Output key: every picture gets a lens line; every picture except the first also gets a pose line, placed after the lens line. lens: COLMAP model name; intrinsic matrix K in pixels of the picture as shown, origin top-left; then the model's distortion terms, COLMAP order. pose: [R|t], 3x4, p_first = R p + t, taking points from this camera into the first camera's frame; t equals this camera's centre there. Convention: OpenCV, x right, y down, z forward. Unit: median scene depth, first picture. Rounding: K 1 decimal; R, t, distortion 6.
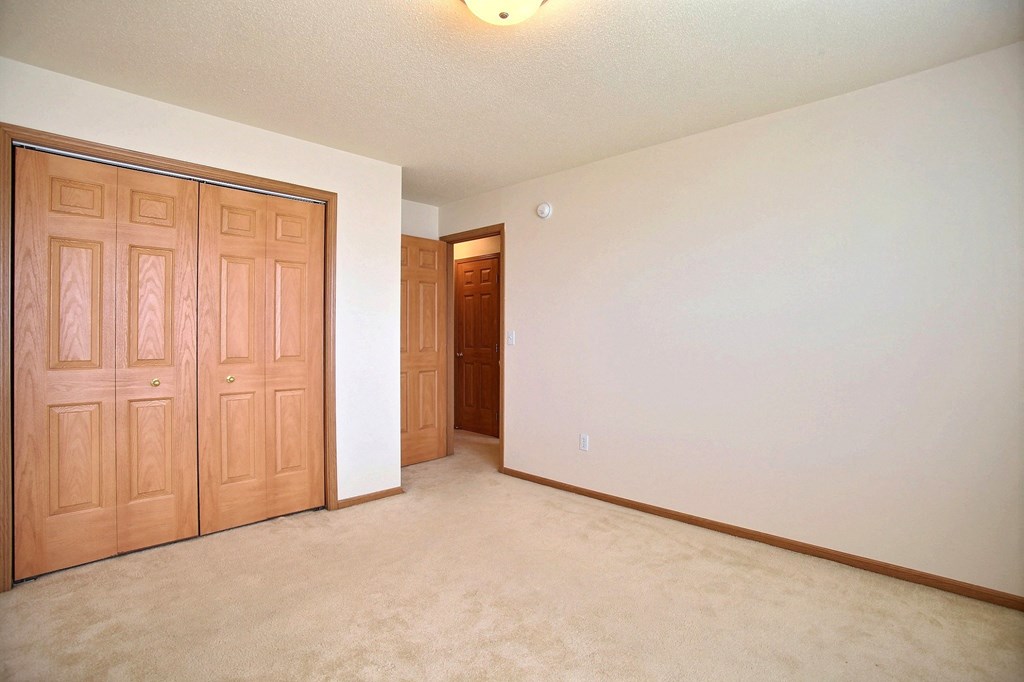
lens RADIAL K [[489.2, 0, 512.0], [0, 489.2, 341.0], [0, 0, 1]] dist [0.001624, 0.000536]
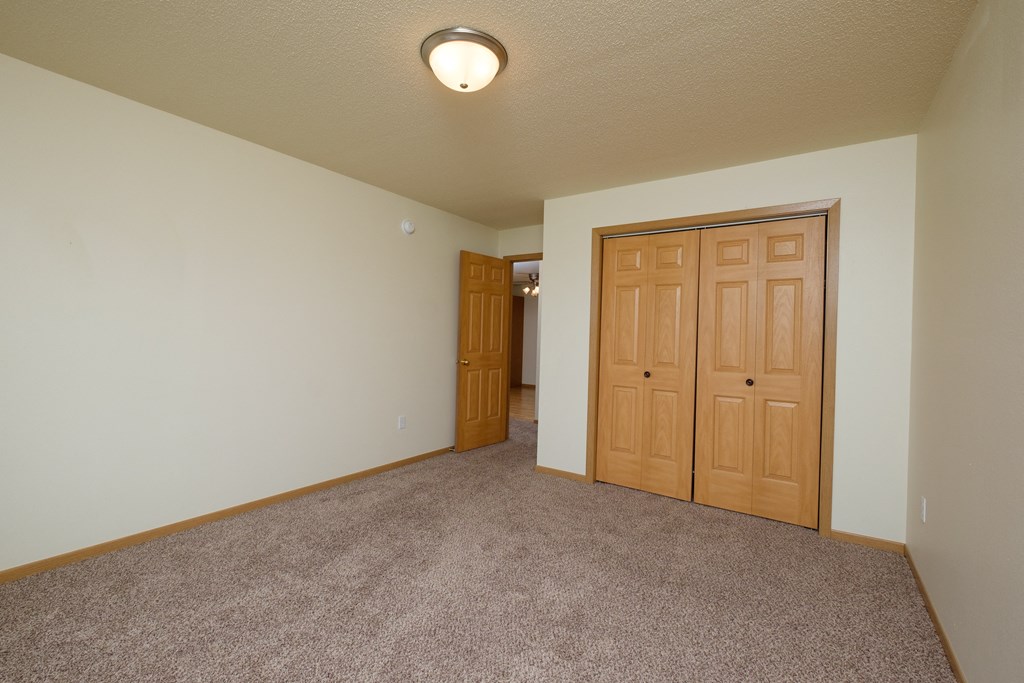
lens RADIAL K [[399.8, 0, 512.0], [0, 399.8, 341.5], [0, 0, 1]] dist [-0.000517, -0.000060]
pose [[0.246241, 0.005011, -0.969196, 0.222042], [-0.039833, 0.999194, -0.004954, 0.000049], [0.968390, 0.039826, 0.246242, 0.222238]]
